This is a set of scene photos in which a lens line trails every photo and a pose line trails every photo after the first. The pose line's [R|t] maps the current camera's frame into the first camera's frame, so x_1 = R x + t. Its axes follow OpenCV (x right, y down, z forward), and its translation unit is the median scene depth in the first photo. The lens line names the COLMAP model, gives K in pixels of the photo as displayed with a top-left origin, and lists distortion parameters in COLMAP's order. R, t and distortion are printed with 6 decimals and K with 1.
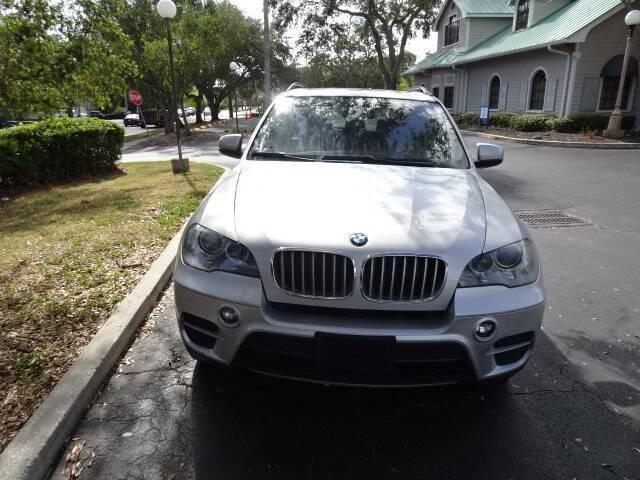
lens RADIAL K [[456.8, 0, 318.2], [0, 456.8, 240.2], [0, 0, 1]] dist [0.008183, -0.004570]
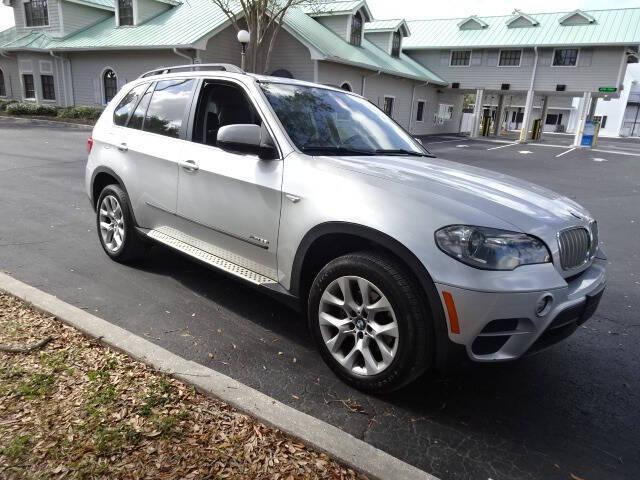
lens RADIAL K [[456.8, 0, 320.0], [0, 456.8, 240.6], [0, 0, 1]] dist [0.008183, -0.004570]
pose [[0.631434, -0.161511, 0.758423, -0.119564], [0.156676, 0.984469, 0.079206, -0.012761], [-0.759436, 0.068814, 0.646932, 0.067105]]
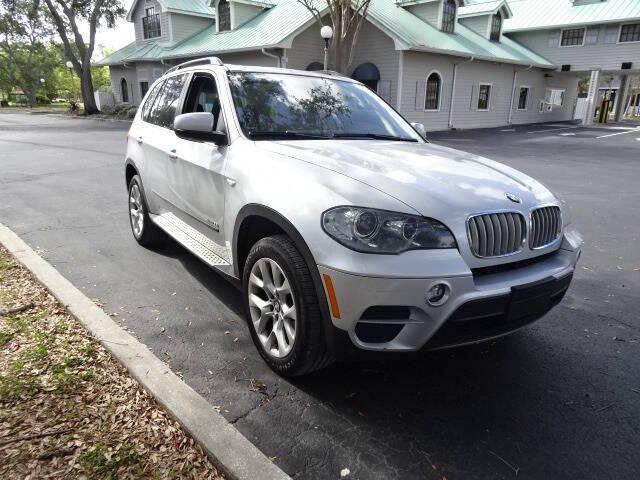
lens RADIAL K [[456.8, 0, 319.7], [0, 456.8, 240.2], [0, 0, 1]] dist [0.008183, -0.004570]
pose [[0.789786, -0.152069, 0.594233, -0.088061], [0.150250, 0.987229, 0.052944, -0.002746], [-0.594696, 0.047469, 0.802548, 0.036451]]
